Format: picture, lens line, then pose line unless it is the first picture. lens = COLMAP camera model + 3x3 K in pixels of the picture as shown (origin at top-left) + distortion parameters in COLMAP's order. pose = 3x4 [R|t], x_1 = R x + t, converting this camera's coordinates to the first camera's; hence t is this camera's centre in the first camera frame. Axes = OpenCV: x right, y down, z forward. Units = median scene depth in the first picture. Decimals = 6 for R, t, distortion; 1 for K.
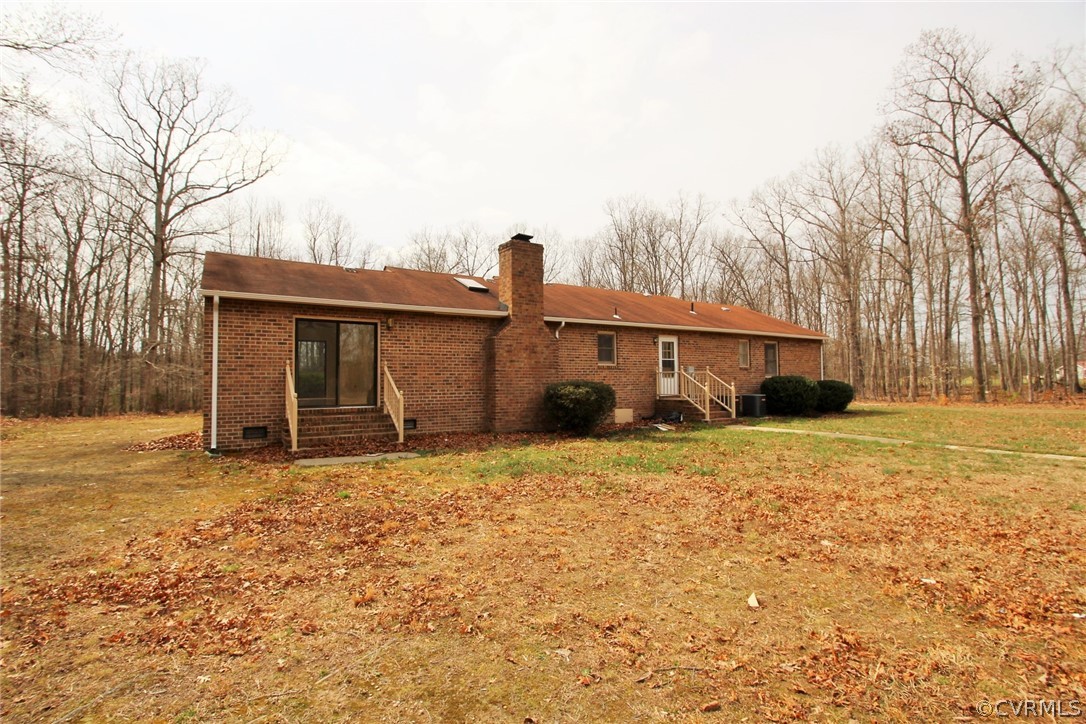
lens RADIAL K [[504.2, 0, 538.1], [0, 504.2, 362.5], [0, 0, 1]] dist [0.000563, -0.014632]
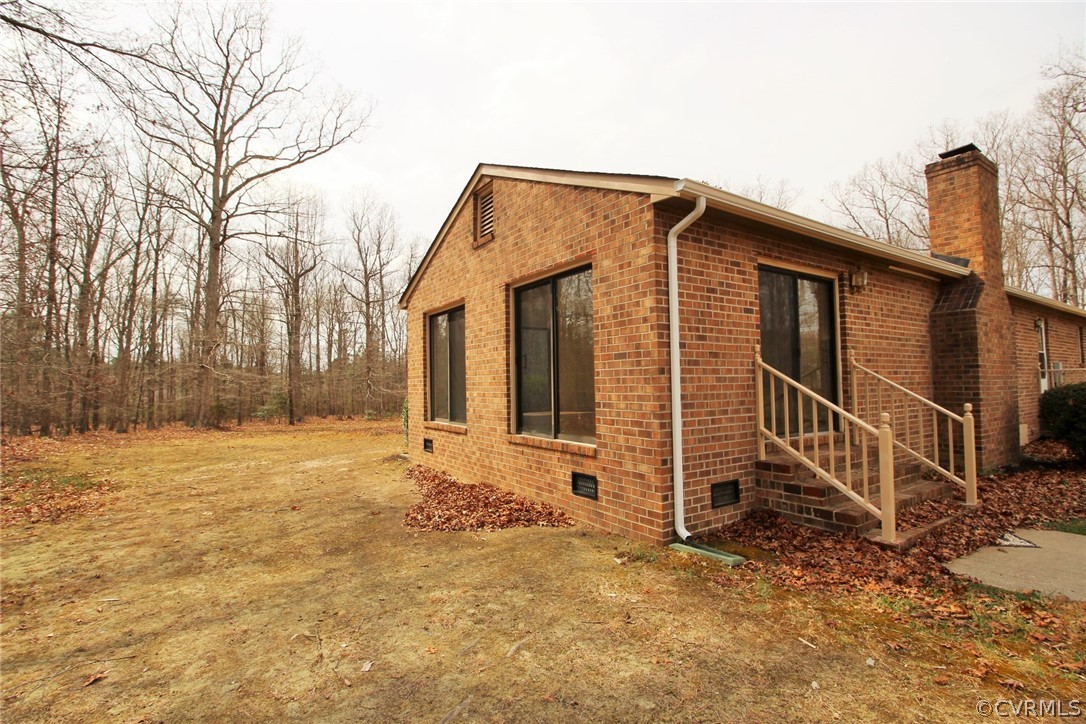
lens RADIAL K [[504.2, 0, 538.1], [0, 504.2, 362.5], [0, 0, 1]] dist [0.000563, -0.014632]
pose [[0.999898, -0.006925, 0.012470, -0.235270], [0.007045, 0.999929, -0.009619, 0.005404], [-0.012402, 0.009706, 0.999876, 0.163644]]
